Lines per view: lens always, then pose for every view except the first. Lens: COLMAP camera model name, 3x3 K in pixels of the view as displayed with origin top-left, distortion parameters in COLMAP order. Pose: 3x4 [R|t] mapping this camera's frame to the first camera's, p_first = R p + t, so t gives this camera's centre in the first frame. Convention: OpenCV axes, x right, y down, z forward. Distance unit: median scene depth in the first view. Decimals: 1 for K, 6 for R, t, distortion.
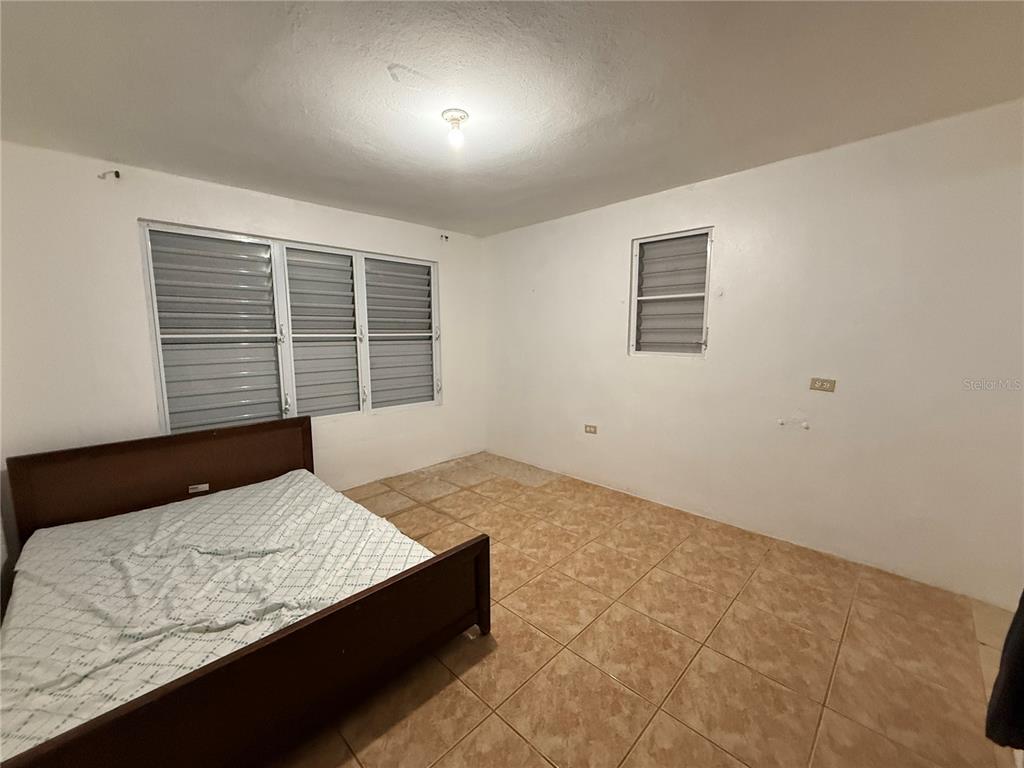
lens RADIAL K [[418.4, 0, 513.6], [0, 418.4, 381.4], [0, 0, 1]] dist [-0.000497, 0.000931]
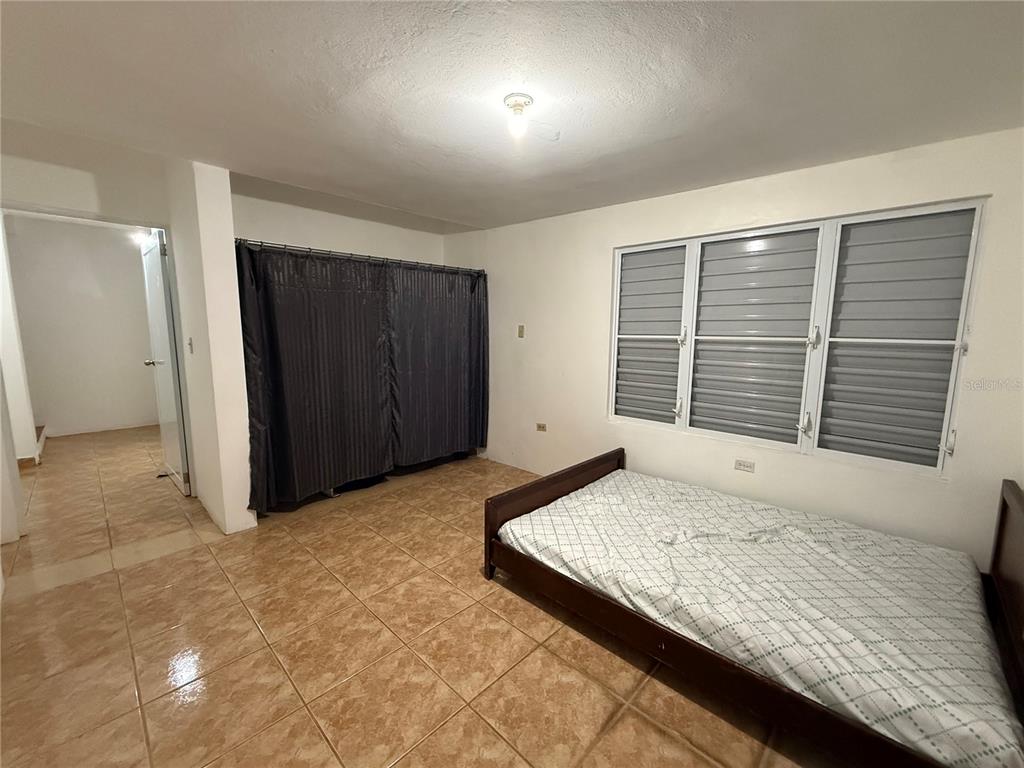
lens RADIAL K [[418.4, 0, 515.3], [0, 418.4, 385.2], [0, 0, 1]] dist [-0.000497, 0.000931]
pose [[-0.999939, -0.006299, -0.009019, -0.073166], [-0.008406, 0.966382, 0.256972, -0.154069], [0.007097, 0.257032, -0.966377, 1.149144]]
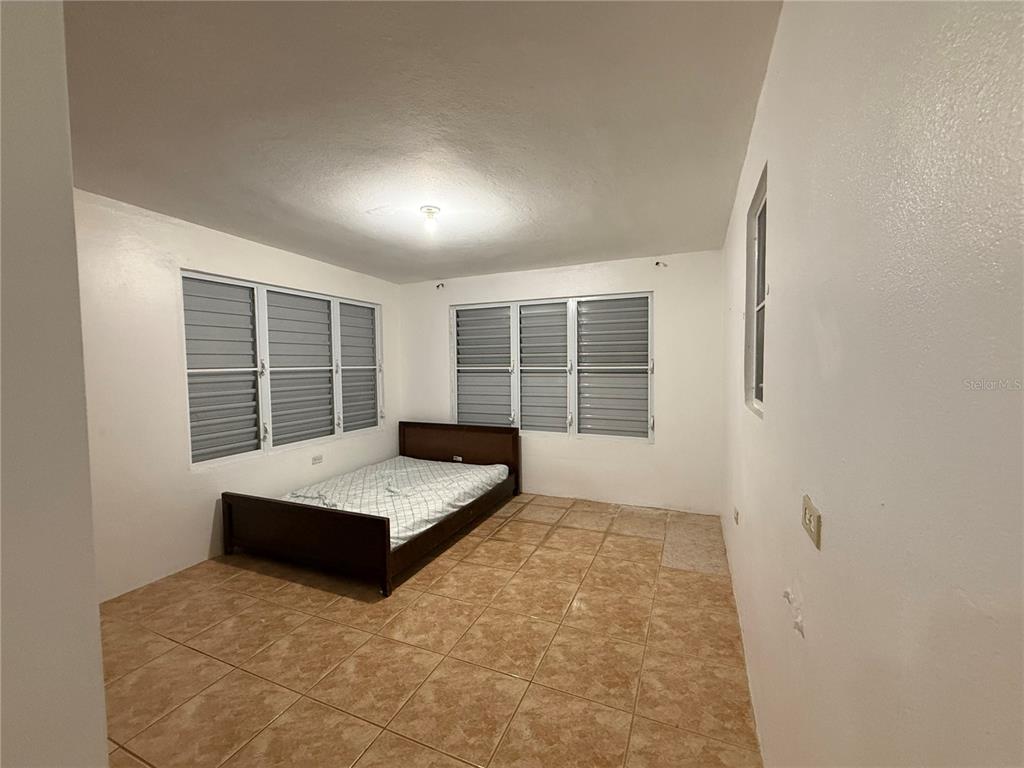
lens RADIAL K [[418.4, 0, 510.4], [0, 418.4, 381.1], [0, 0, 1]] dist [-0.000497, 0.000931]
pose [[0.349281, 0.032959, -0.936438, 0.707377], [-0.103998, 0.994570, -0.003785, -0.055312], [0.931229, 0.098709, 0.350812, 0.464811]]
